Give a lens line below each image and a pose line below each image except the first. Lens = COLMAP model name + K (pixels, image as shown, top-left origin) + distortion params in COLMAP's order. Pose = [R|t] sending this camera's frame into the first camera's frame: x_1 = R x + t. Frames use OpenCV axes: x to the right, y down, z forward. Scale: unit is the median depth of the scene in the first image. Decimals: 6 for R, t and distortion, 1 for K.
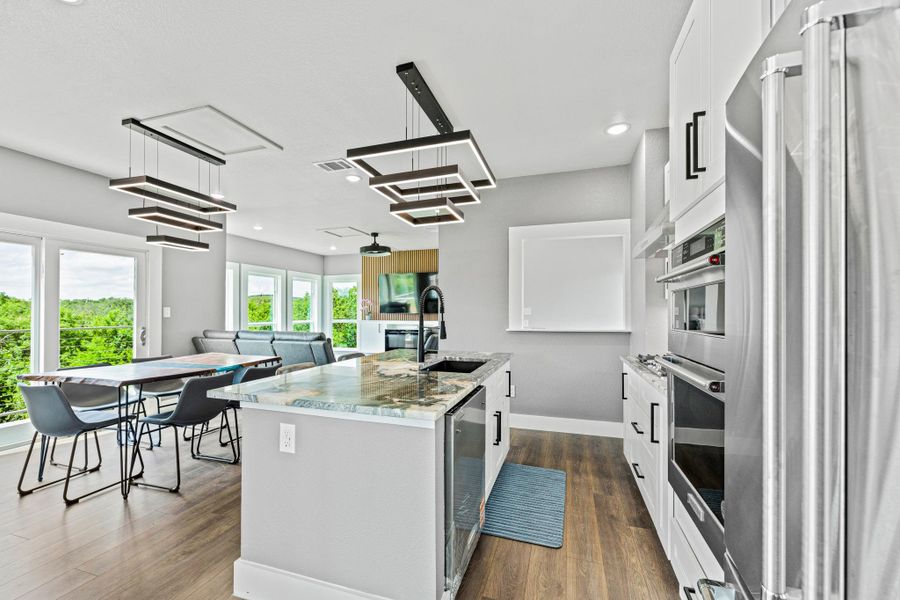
lens RADIAL K [[365.0, 0, 452.1], [0, 365.0, 306.2], [0, 0, 1]] dist [0.000836, -0.000052]
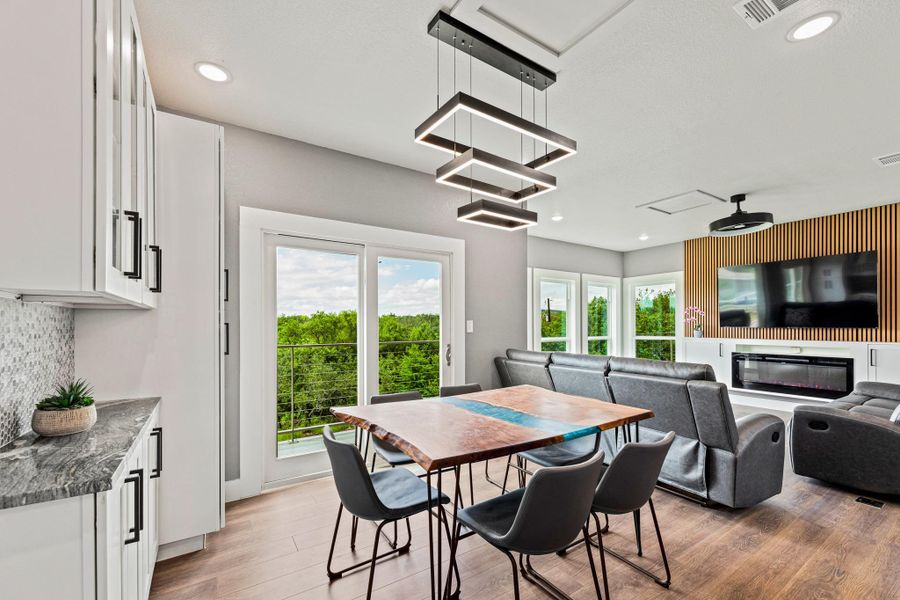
lens RADIAL K [[371.3, 0, 451.9], [0, 371.3, 305.3], [0, 0, 1]] dist [0.000664, 0.000047]
pose [[0.782622, -0.034969, -0.621514, -0.294109], [0.011721, 0.999072, -0.041452, 0.002952], [0.622386, 0.025156, 0.782306, 0.321057]]
